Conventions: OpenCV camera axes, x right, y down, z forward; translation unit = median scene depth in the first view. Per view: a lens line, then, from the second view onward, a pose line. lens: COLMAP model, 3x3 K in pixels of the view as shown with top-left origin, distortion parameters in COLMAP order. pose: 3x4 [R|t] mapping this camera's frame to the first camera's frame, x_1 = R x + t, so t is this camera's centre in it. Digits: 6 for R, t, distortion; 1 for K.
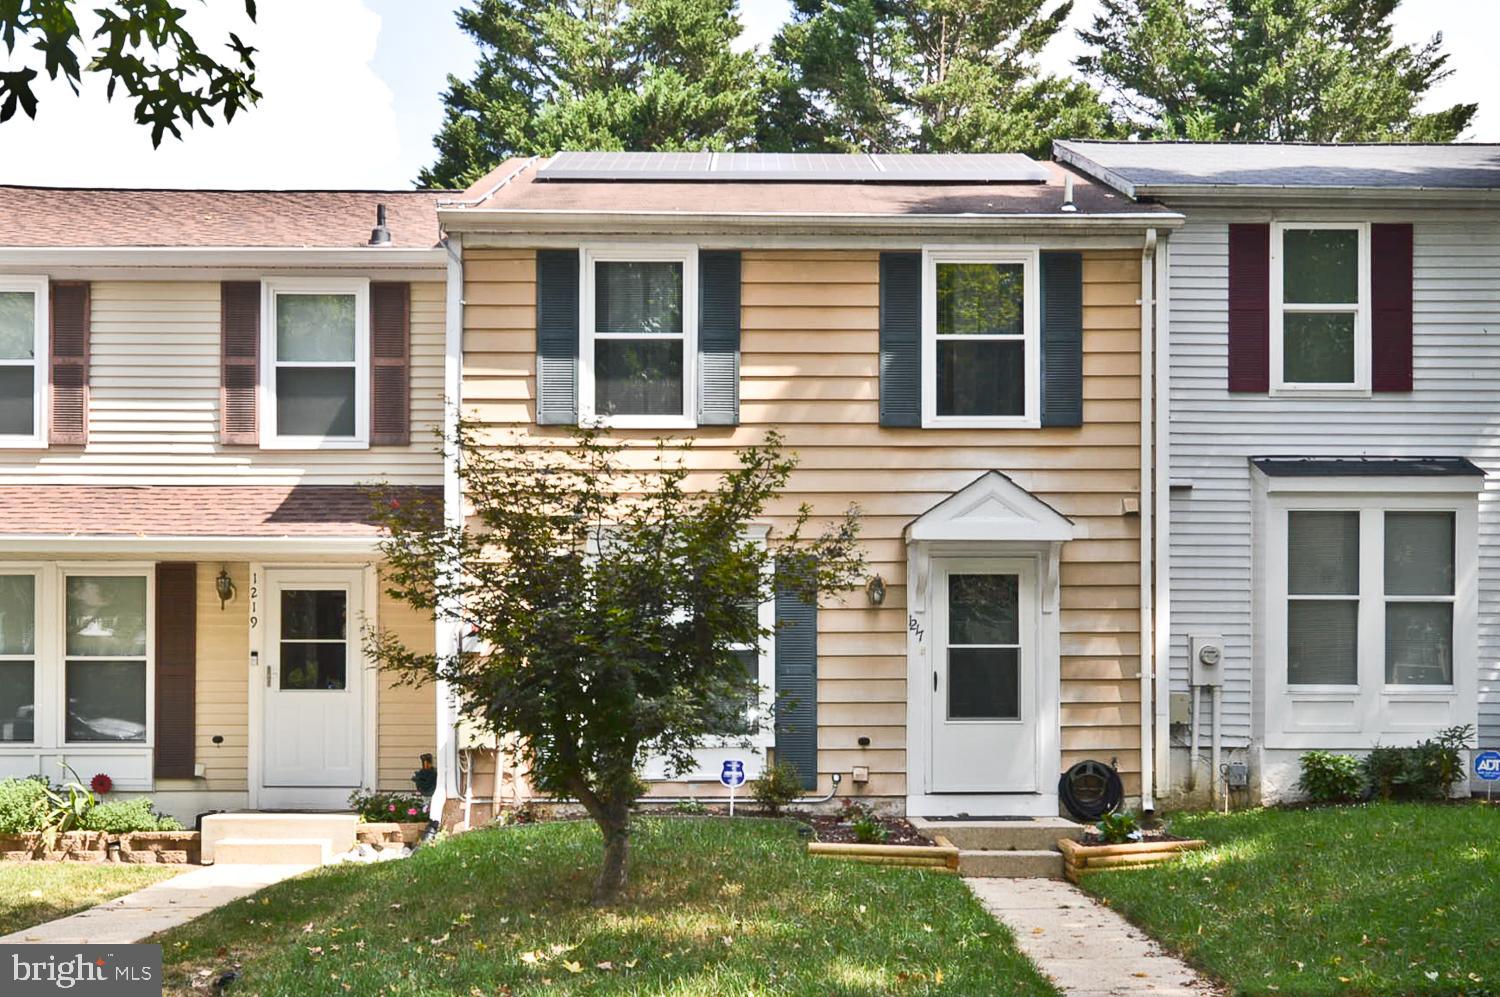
lens RADIAL K [[7462.1, 0, 750.1], [0, 7462.1, 498.8], [0, 0, 1]] dist [-0.146932, 0.000000]
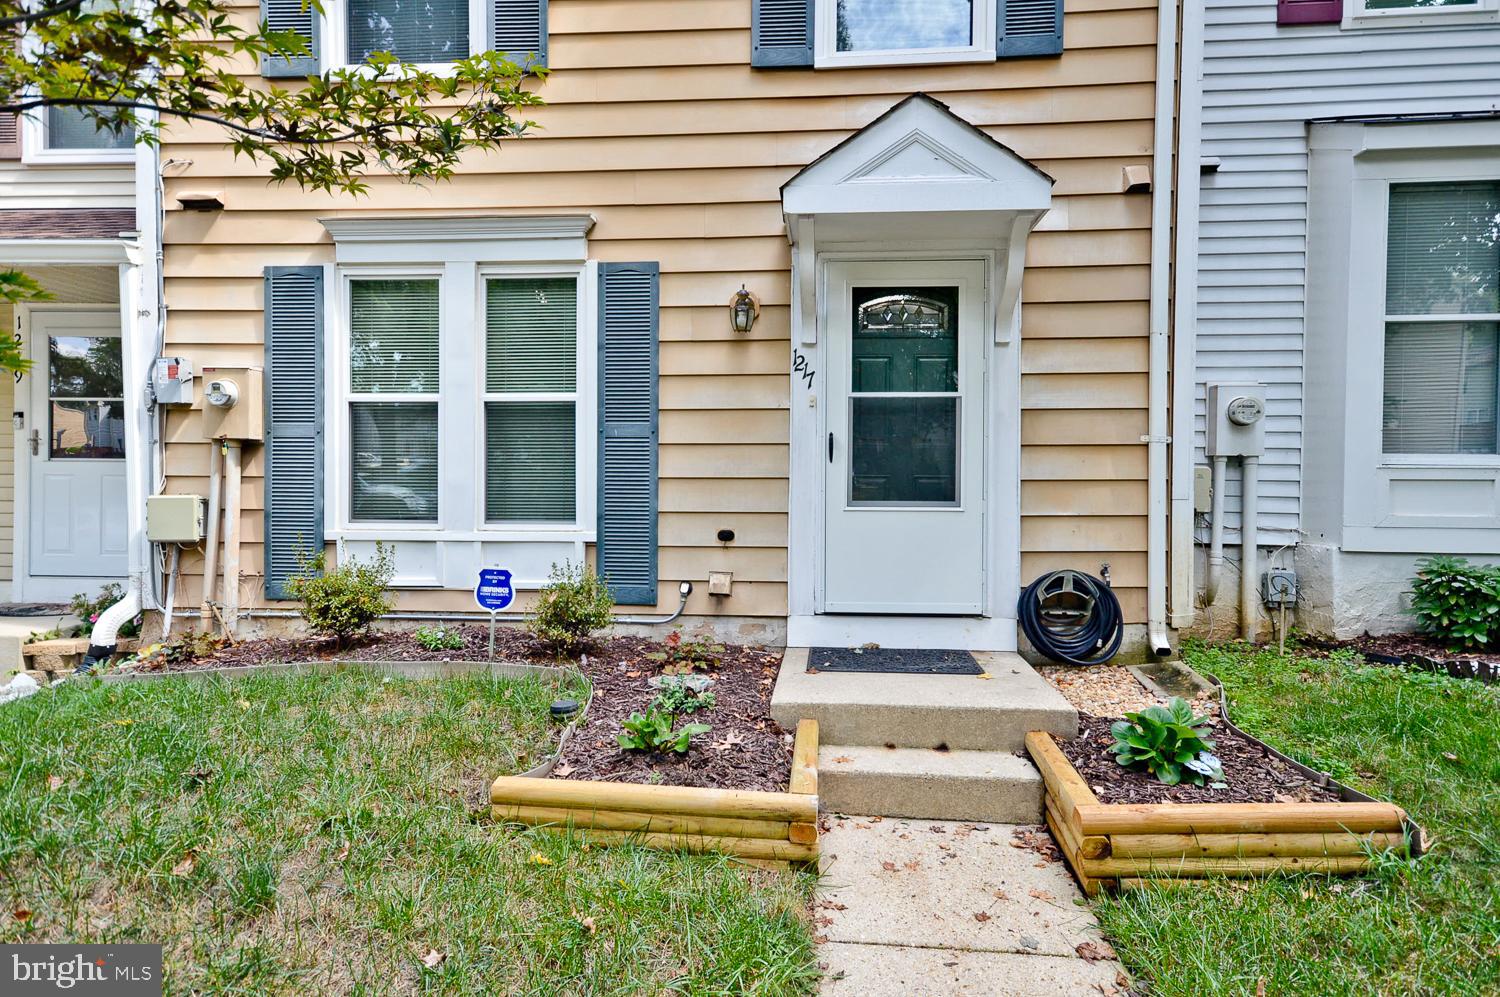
lens RADIAL K [[1092.7, 0, 752.5], [0, 1092.7, 497.4], [0, 0, 1]] dist [0.037520, 0.003453]
pose [[0.988249, 0.007950, -0.152648, 0.032872], [-0.000624, 0.998848, 0.047976, 0.024210], [0.152854, -0.047317, 0.987115, 0.900445]]
